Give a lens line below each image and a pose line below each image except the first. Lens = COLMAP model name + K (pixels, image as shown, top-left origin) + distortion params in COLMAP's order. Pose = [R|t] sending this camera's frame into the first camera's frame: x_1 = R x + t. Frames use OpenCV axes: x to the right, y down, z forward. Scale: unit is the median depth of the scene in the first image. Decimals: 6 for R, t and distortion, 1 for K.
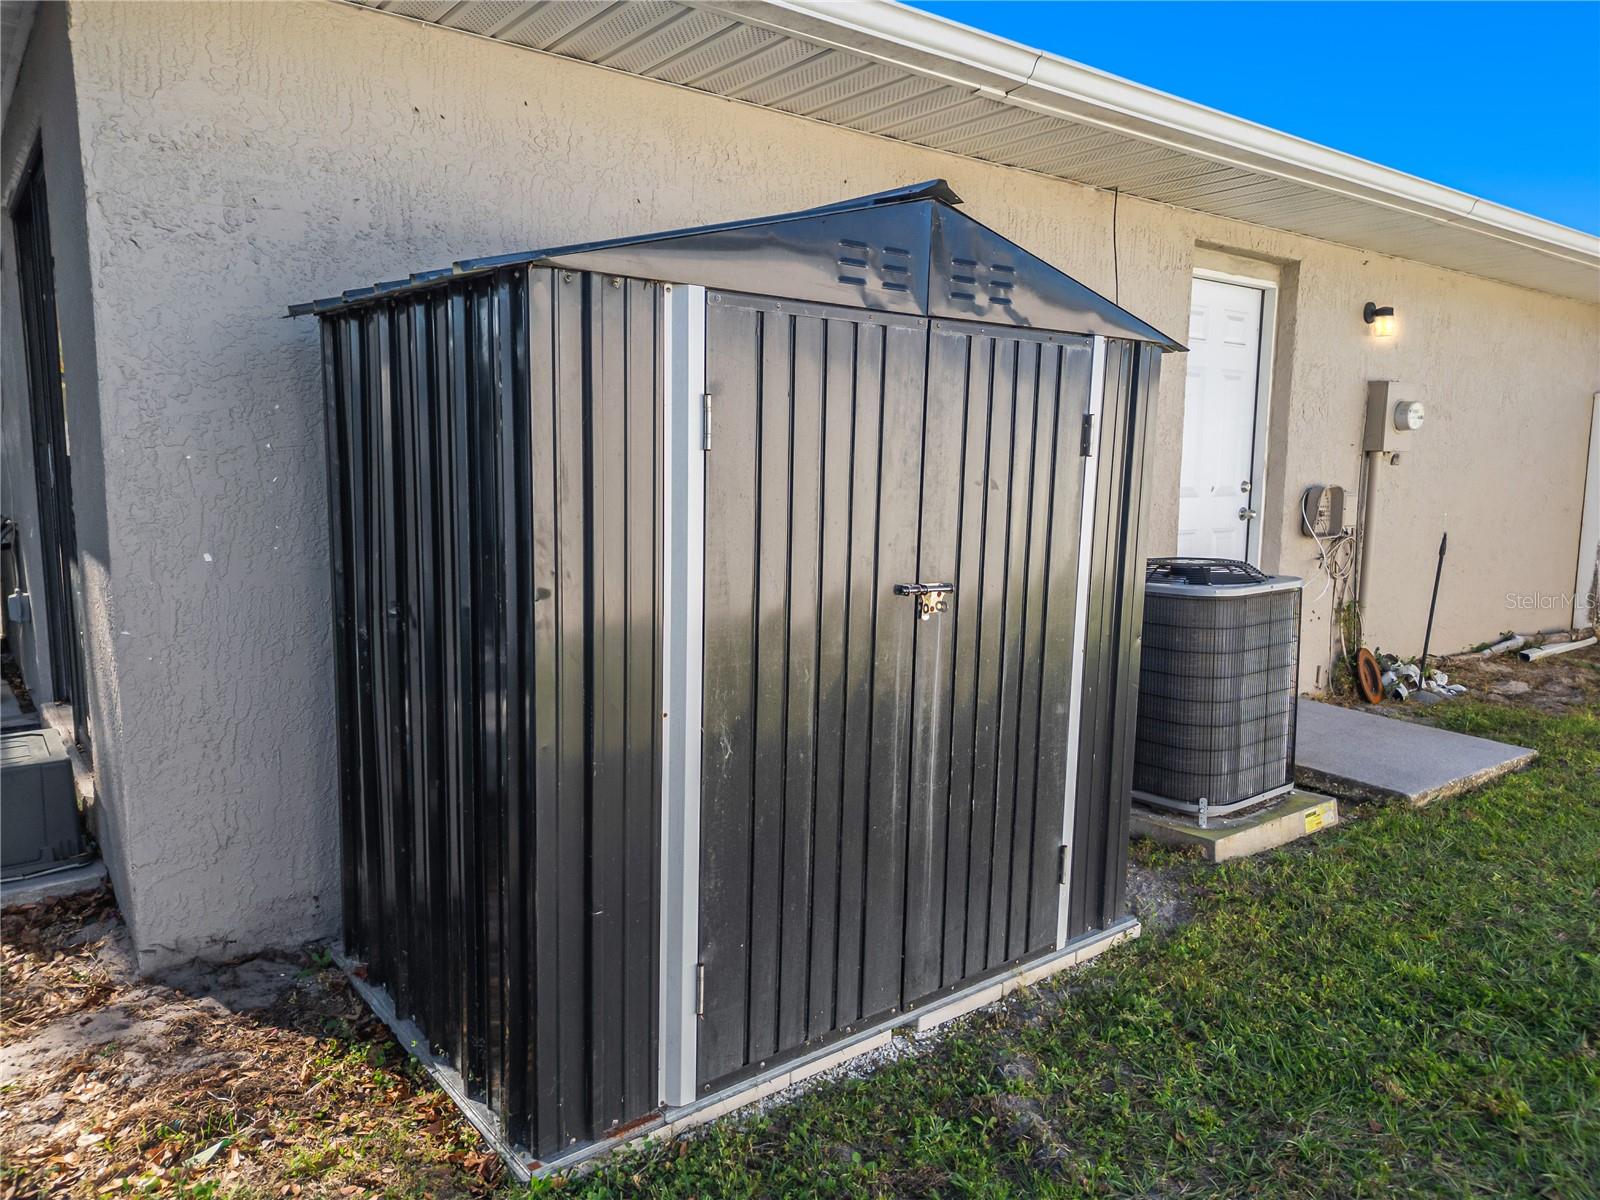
lens RADIAL K [[1108.9, 0, 800.7], [0, 1108.9, 616.4], [0, 0, 1]] dist [0.055495, -0.053824]
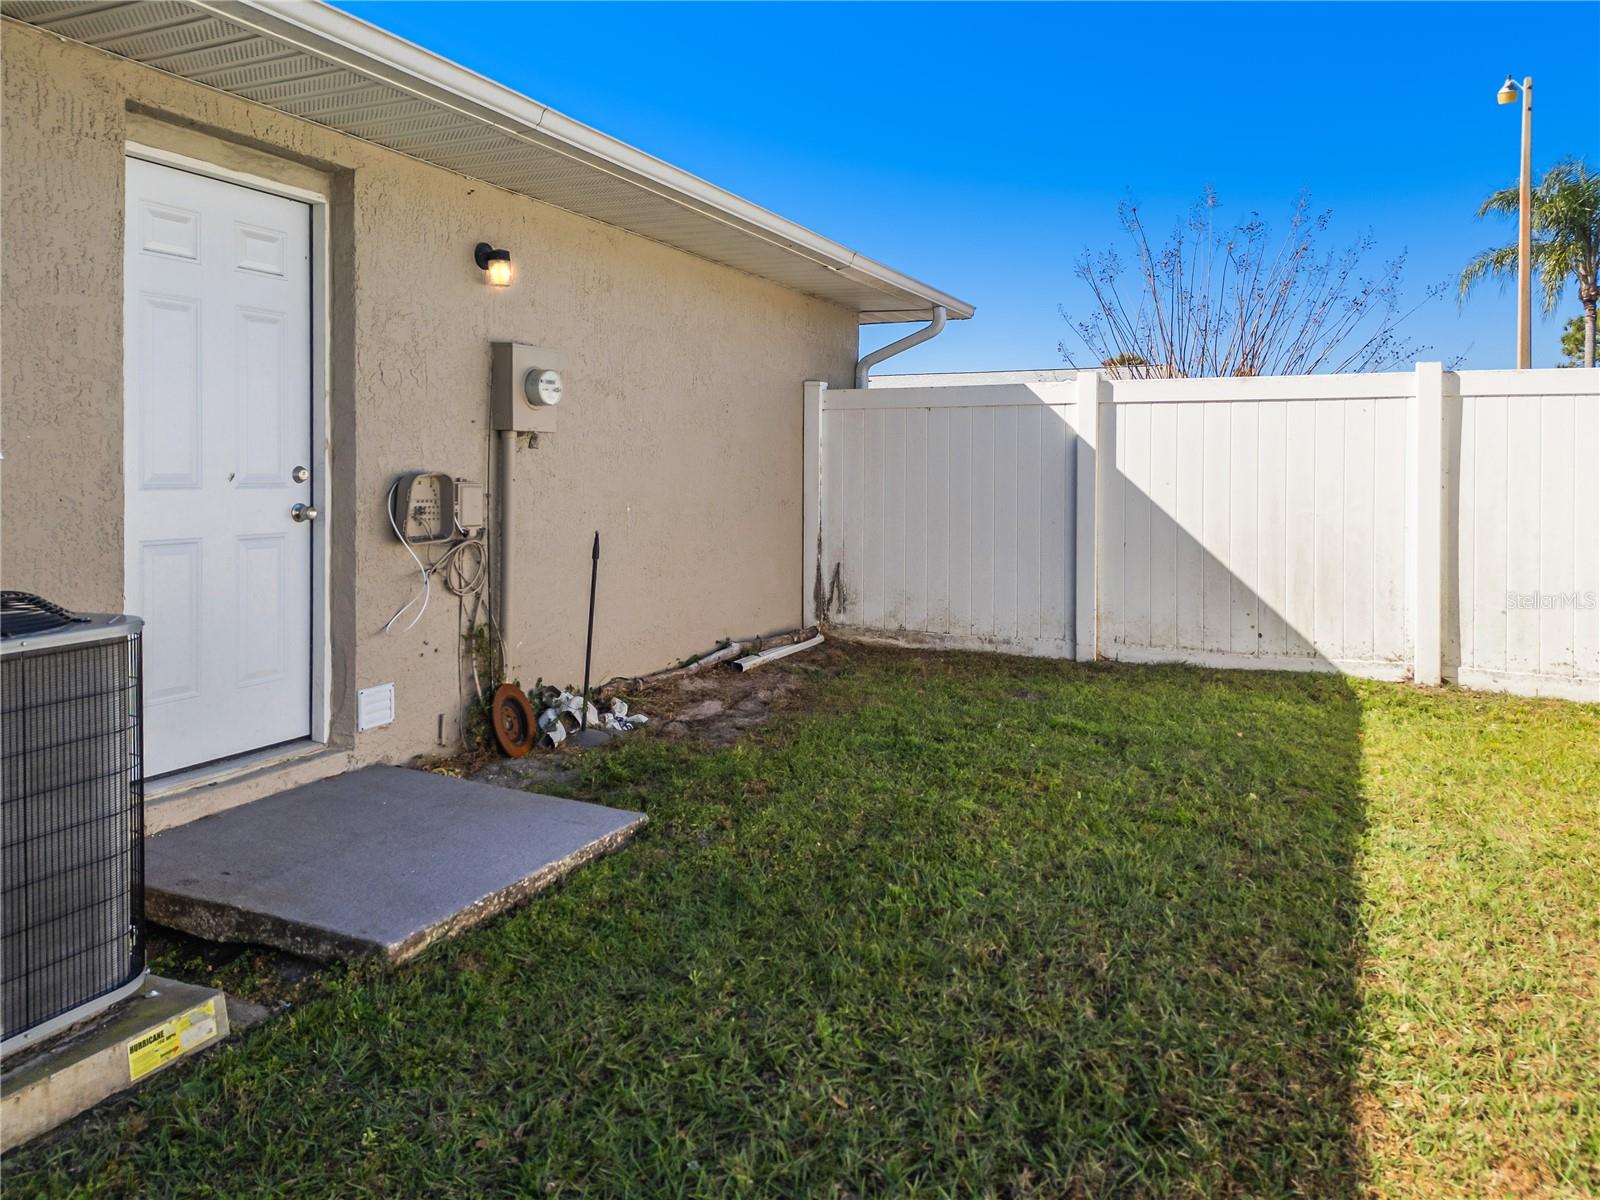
lens RADIAL K [[1152.6, 0, 798.7], [0, 1152.6, 495.3], [0, 0, 1]] dist [0.115452, -0.110416]
pose [[0.881930, -0.016356, 0.471097, 0.318569], [0.068953, 0.993124, -0.094605, -0.010888], [-0.466310, 0.115918, 0.876994, 0.200743]]
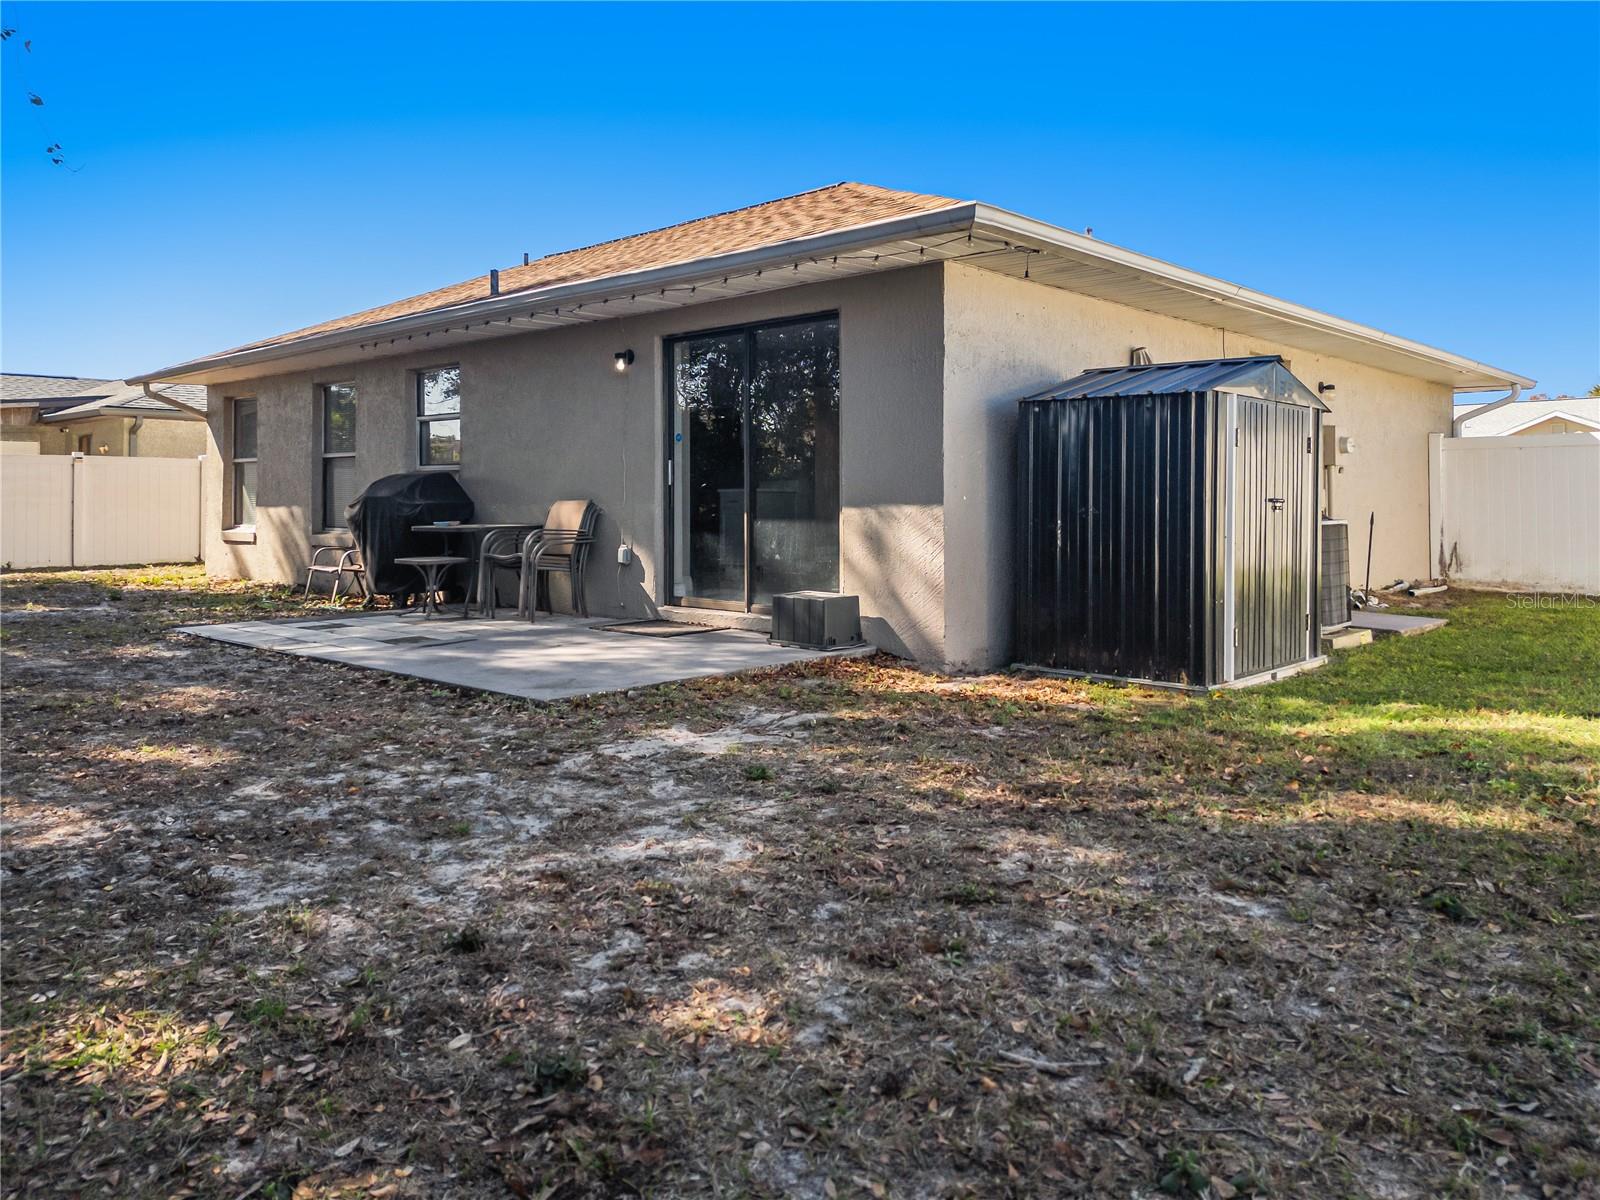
lens RADIAL K [[1152.6, 0, 798.7], [0, 1152.6, 495.3], [0, 0, 1]] dist [0.115452, -0.110416]
pose [[0.986074, -0.007559, 0.166137, -0.618166], [0.031711, 0.989184, -0.143208, 0.136493], [-0.163258, 0.146482, 0.975648, -0.648778]]
